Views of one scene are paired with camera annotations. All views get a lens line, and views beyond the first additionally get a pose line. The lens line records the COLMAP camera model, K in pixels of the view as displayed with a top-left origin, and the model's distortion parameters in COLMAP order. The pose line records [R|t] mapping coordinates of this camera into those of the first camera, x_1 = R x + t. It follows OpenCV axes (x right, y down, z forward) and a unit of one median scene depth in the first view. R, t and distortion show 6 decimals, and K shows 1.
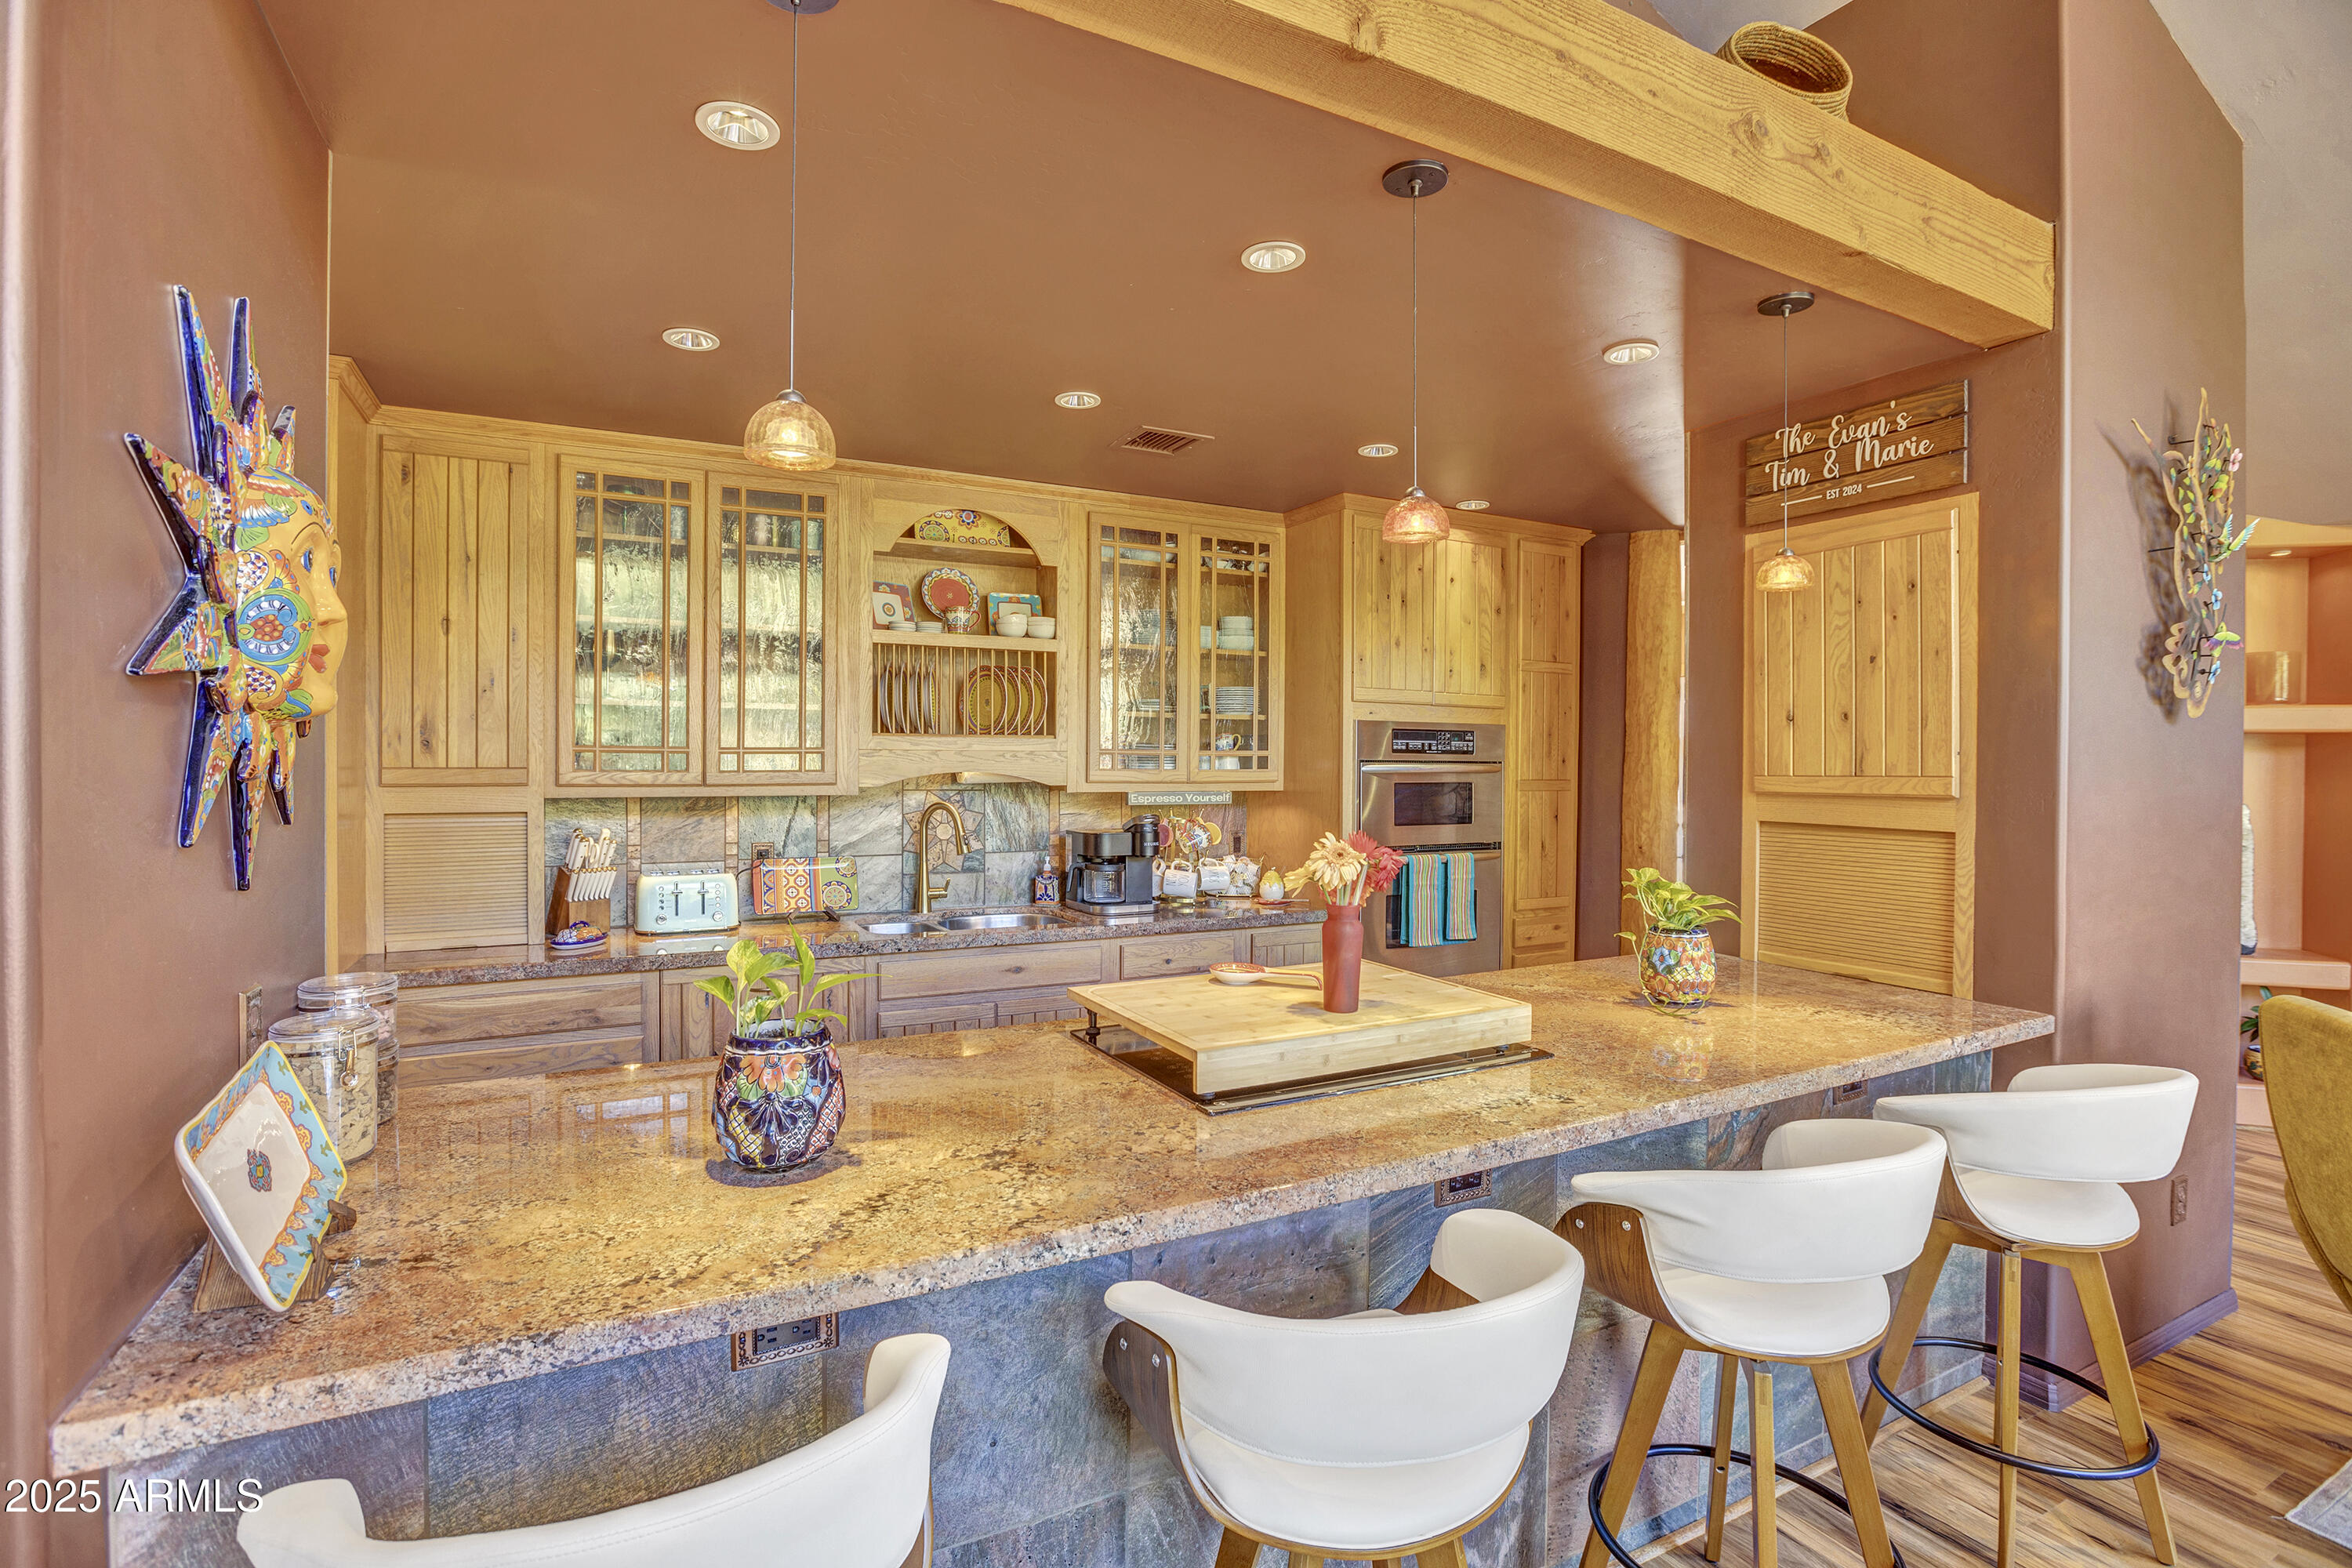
lens RADIAL K [[1081.7, 0, 1176.0], [0, 1081.7, 784.0], [0, 0, 1]] dist [-0.028510, 0.000159]
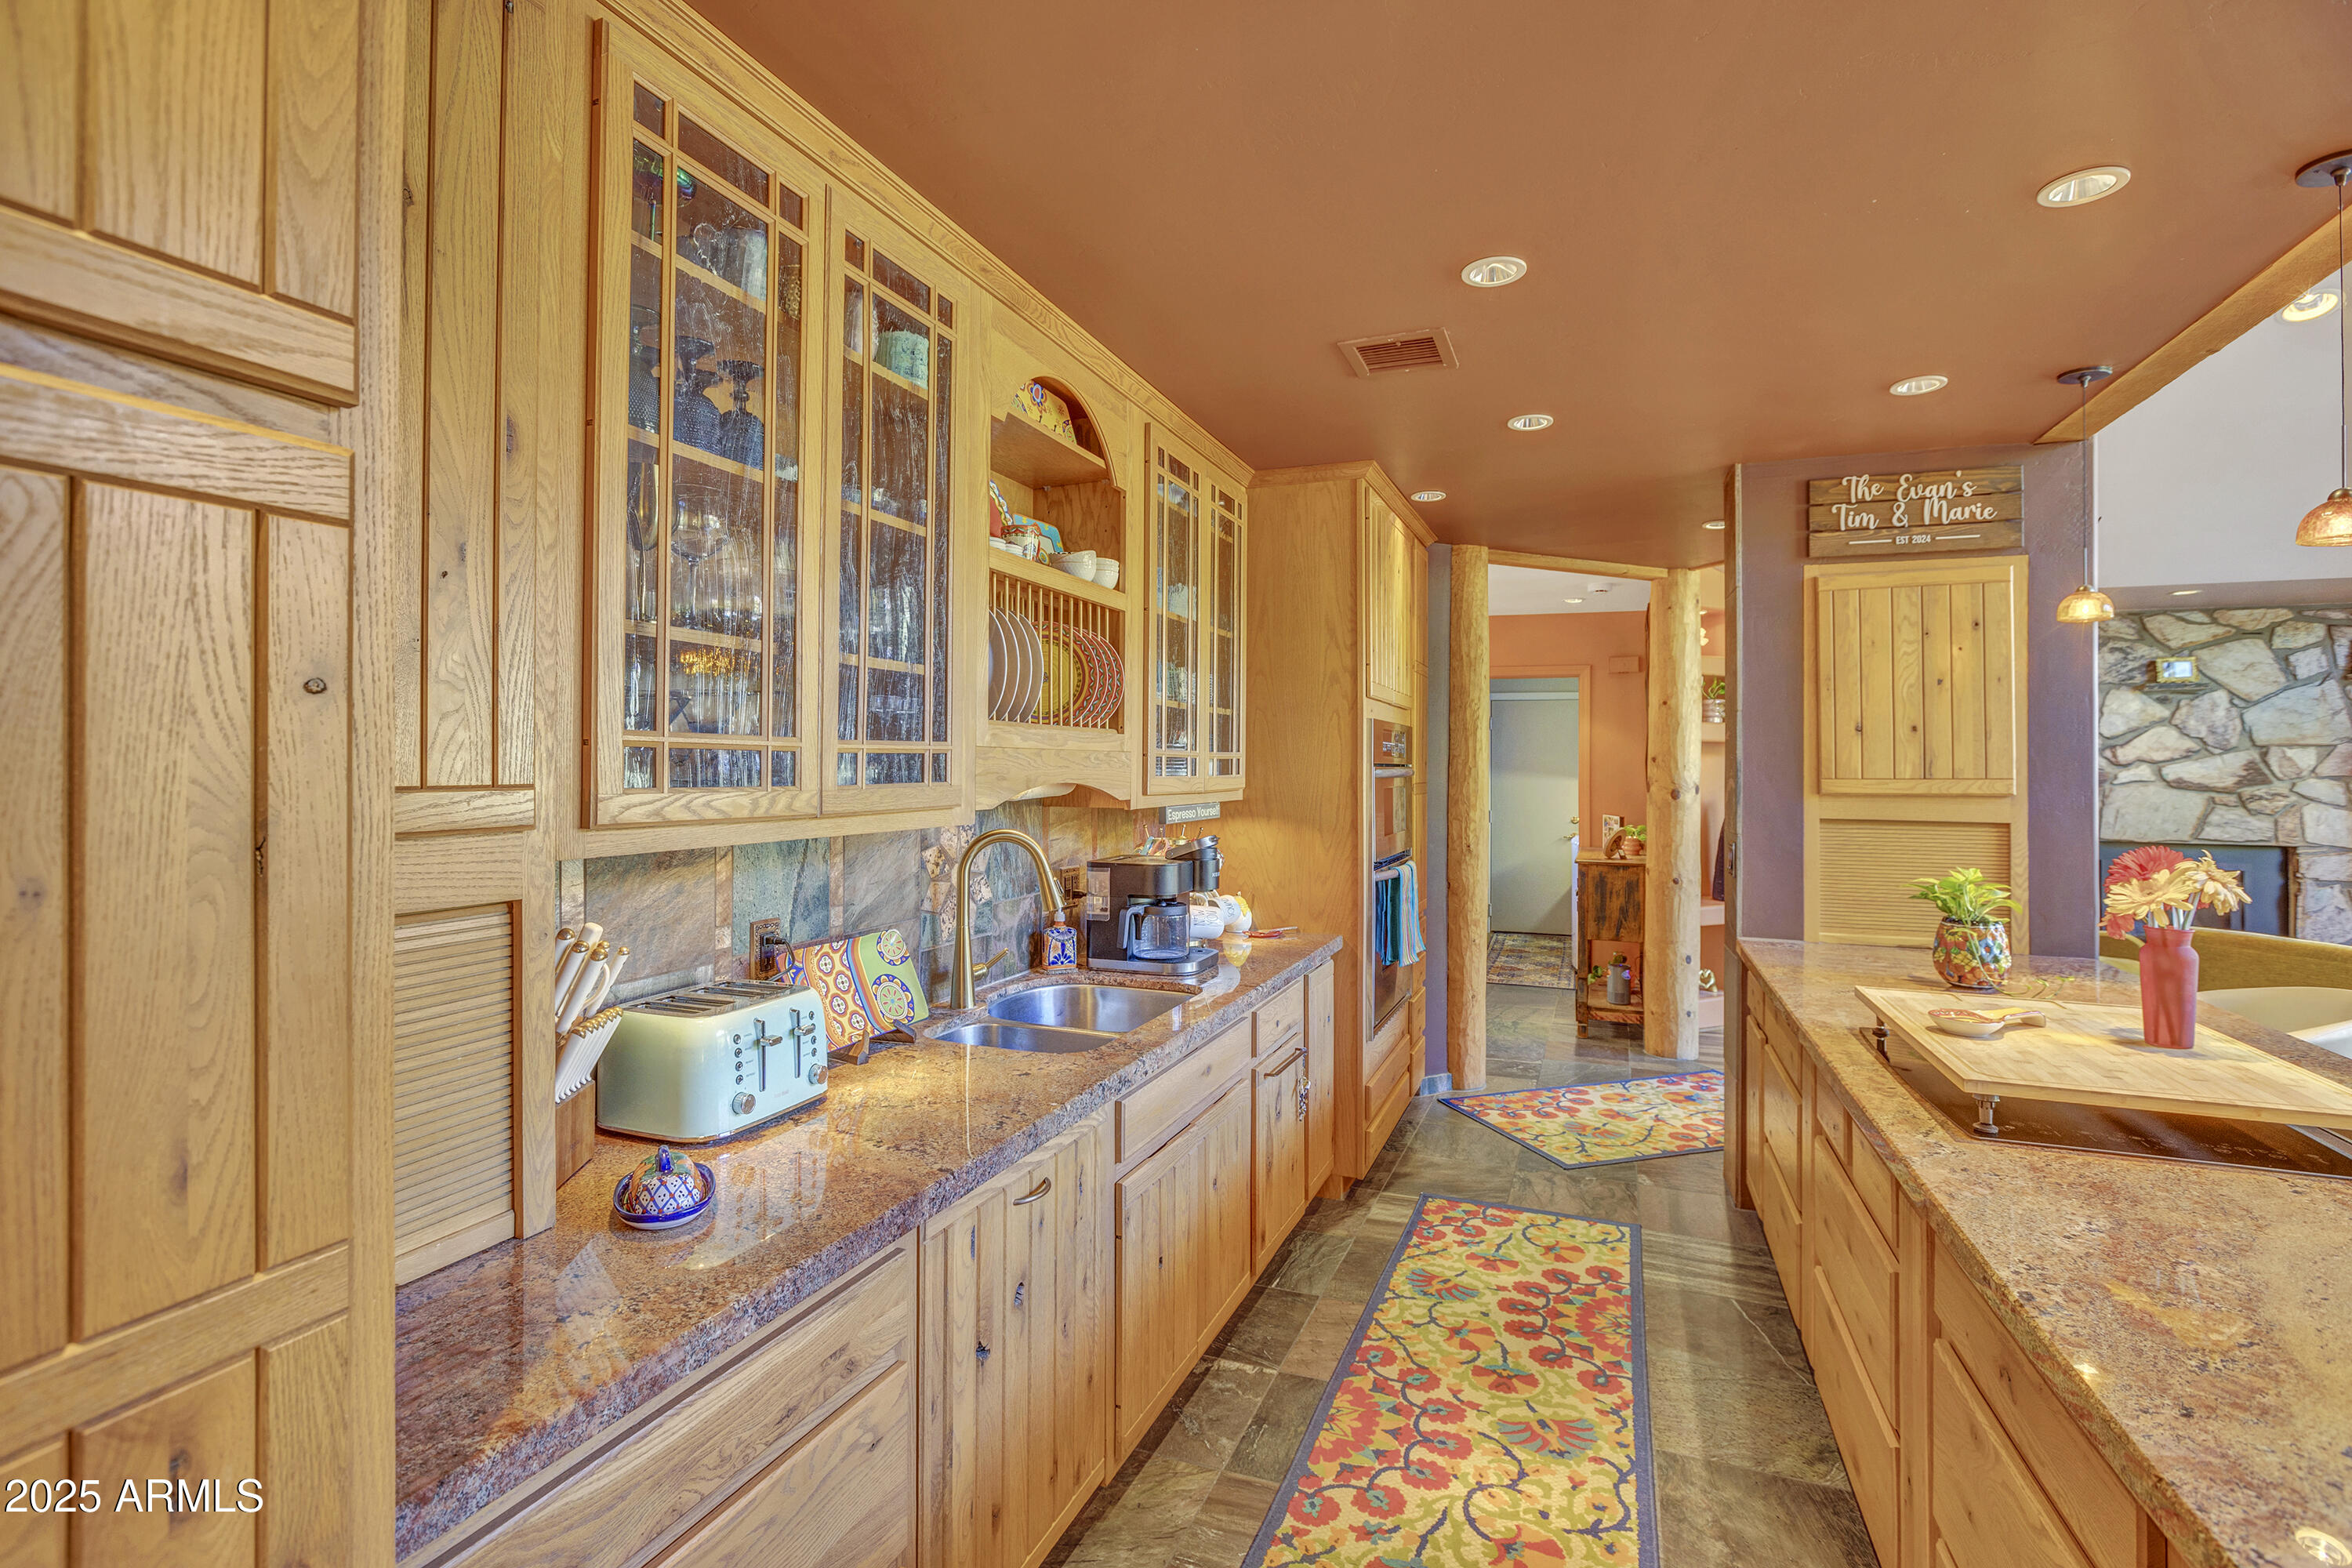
lens RADIAL K [[1081.7, 0, 1176.0], [0, 1081.7, 784.0], [0, 0, 1]] dist [-0.028510, 0.000159]
pose [[0.763967, -0.011959, 0.645145, -0.750827], [0.011860, 0.999920, 0.004491, -0.016461], [-0.645147, 0.004221, 0.764047, 0.609944]]
